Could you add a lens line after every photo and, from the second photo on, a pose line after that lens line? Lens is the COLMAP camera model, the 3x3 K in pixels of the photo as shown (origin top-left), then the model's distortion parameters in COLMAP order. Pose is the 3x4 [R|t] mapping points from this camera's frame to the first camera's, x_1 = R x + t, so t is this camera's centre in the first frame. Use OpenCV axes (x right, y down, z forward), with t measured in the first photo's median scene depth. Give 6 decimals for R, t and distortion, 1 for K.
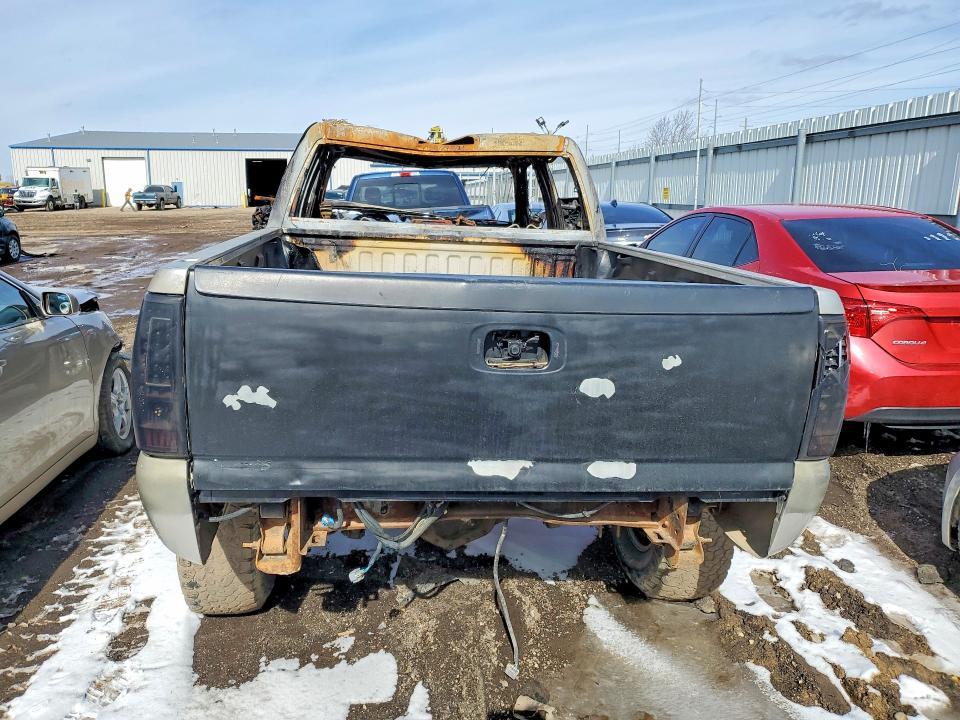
lens RADIAL K [[699.4, 0, 492.0], [0, 699.4, 355.1], [0, 0, 1]] dist [0.008800, 0.003855]
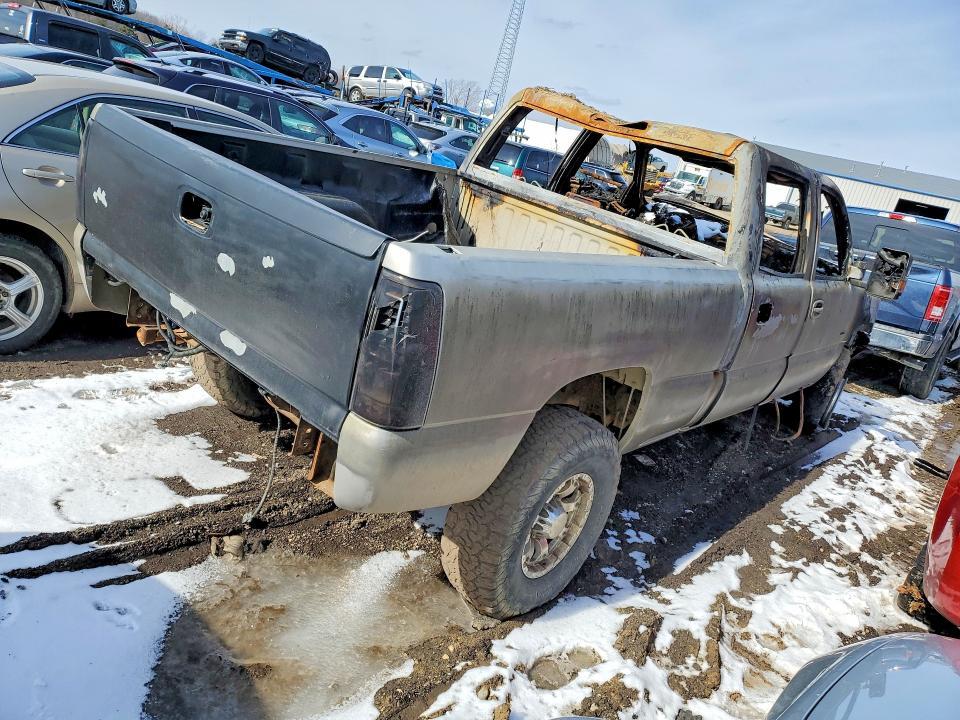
lens RADIAL K [[705.5, 0, 456.3], [0, 705.5, 361.8], [0, 0, 1]] dist [0.001784, -0.001541]
pose [[0.662236, 0.369657, -0.651764, 0.818694], [-0.376943, 0.916110, 0.136586, -0.072195], [0.647578, 0.155226, 0.746021, 0.258680]]
